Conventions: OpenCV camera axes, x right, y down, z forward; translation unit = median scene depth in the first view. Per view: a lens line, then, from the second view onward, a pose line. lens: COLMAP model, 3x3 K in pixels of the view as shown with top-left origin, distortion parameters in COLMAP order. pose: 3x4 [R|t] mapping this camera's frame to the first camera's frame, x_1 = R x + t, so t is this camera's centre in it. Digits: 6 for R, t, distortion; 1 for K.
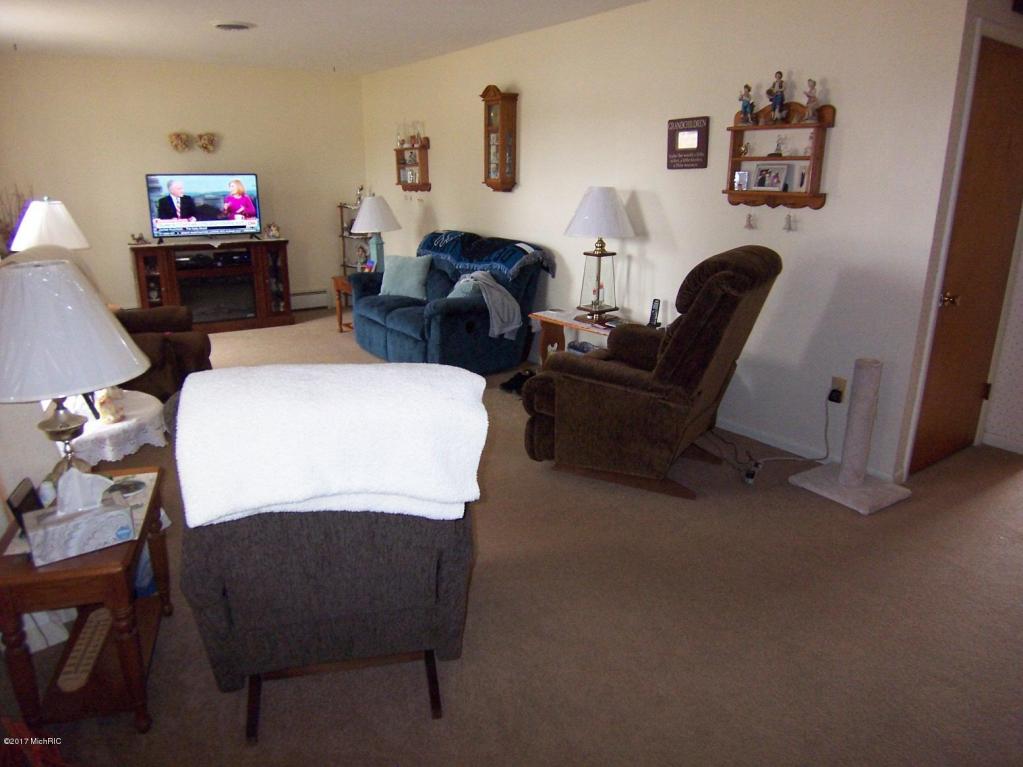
lens RADIAL K [[690.1, 0, 501.4], [0, 690.1, 380.3], [0, 0, 1]] dist [0.003352, -0.070165]
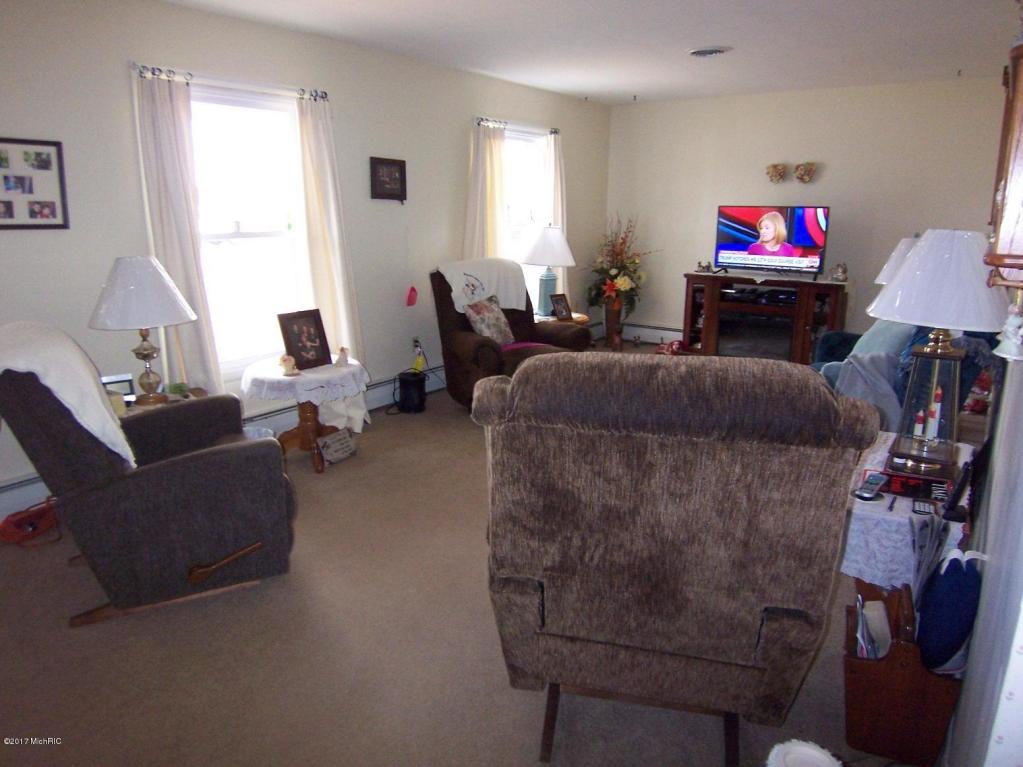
lens RADIAL K [[690.1, 0, 501.4], [0, 690.1, 380.3], [0, 0, 1]] dist [0.003352, -0.070165]
pose [[0.324574, 0.227666, -0.918052, 0.366003], [-0.268324, 0.952889, 0.141440, -0.102684], [0.907003, 0.200427, 0.370372, 0.347352]]
